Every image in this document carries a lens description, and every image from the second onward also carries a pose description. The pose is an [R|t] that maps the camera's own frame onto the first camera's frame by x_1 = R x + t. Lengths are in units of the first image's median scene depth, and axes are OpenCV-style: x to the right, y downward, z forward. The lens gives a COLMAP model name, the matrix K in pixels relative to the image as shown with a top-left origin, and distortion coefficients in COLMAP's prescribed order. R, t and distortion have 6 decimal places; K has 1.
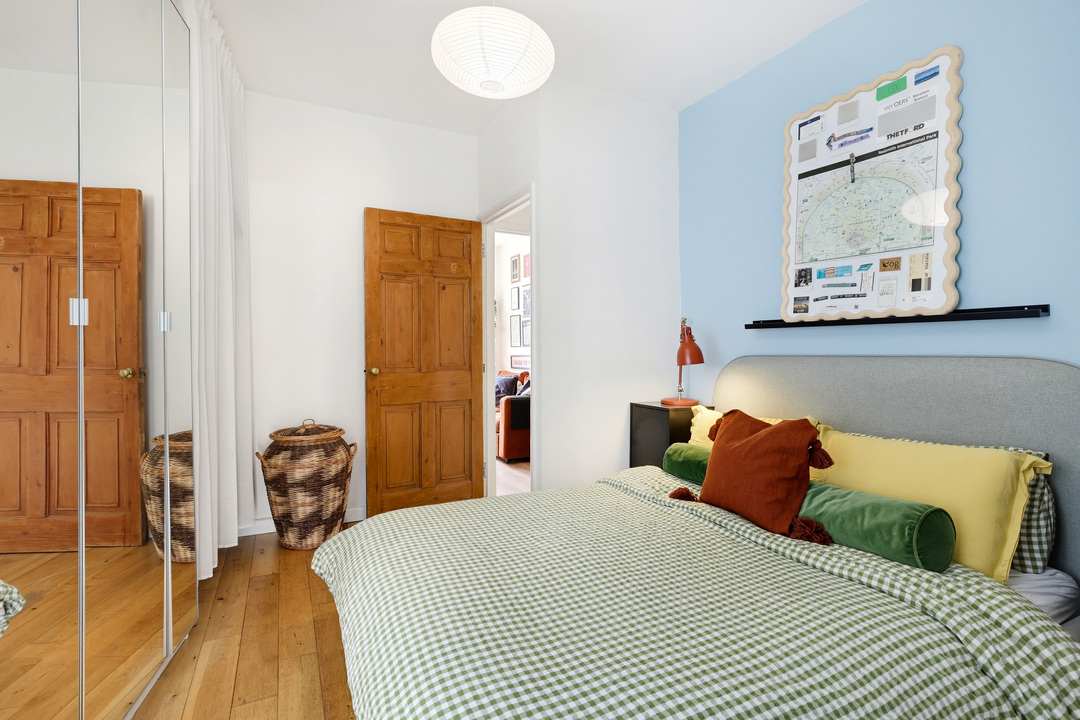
lens RADIAL K [[492.8, 0, 539.1], [0, 492.8, 361.3], [0, 0, 1]] dist [-0.005444, 0.001768]
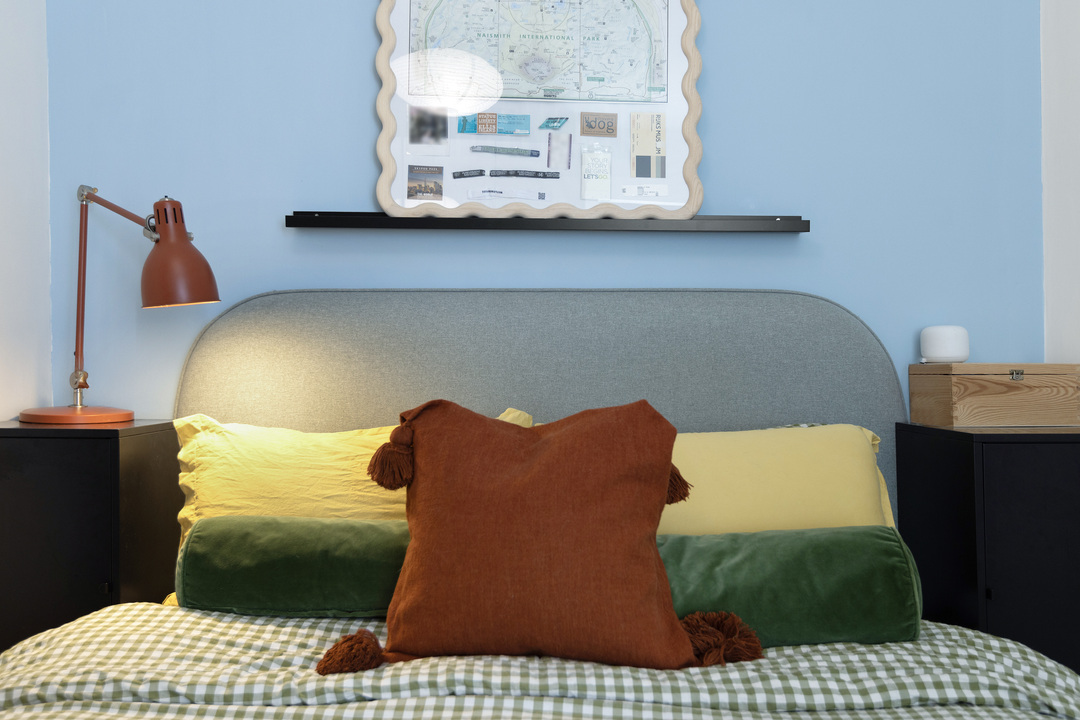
lens RADIAL K [[882.8, 0, 539.2], [0, 882.8, 357.8], [0, 0, 1]] dist [0.004627, -0.005592]
pose [[0.467049, -0.006708, 0.884206, -0.194662], [0.010819, 0.999940, 0.001871, 0.061690], [-0.884165, 0.008693, 0.467094, 0.585079]]
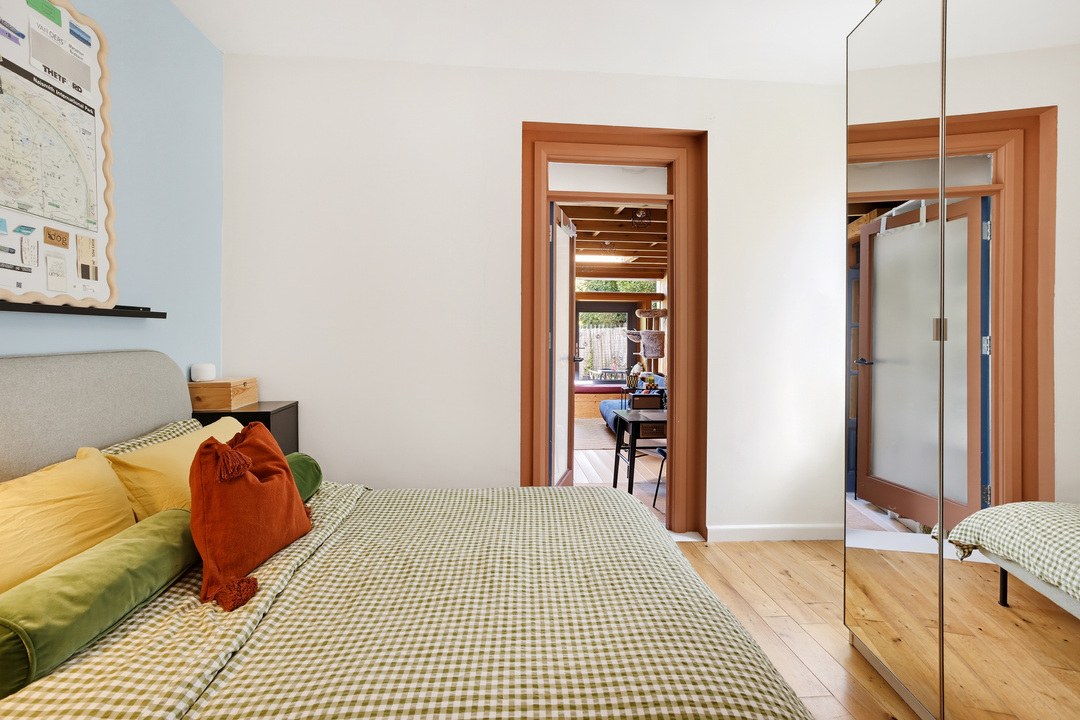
lens RADIAL K [[492.8, 0, 538.7], [0, 492.8, 327.9], [0, 0, 1]] dist [-0.005444, 0.001768]
pose [[-0.922213, -0.001162, 0.386681, -0.290240], [0.002000, 0.999968, 0.007776, -0.057080], [-0.386677, 0.007944, -0.922181, 1.396615]]
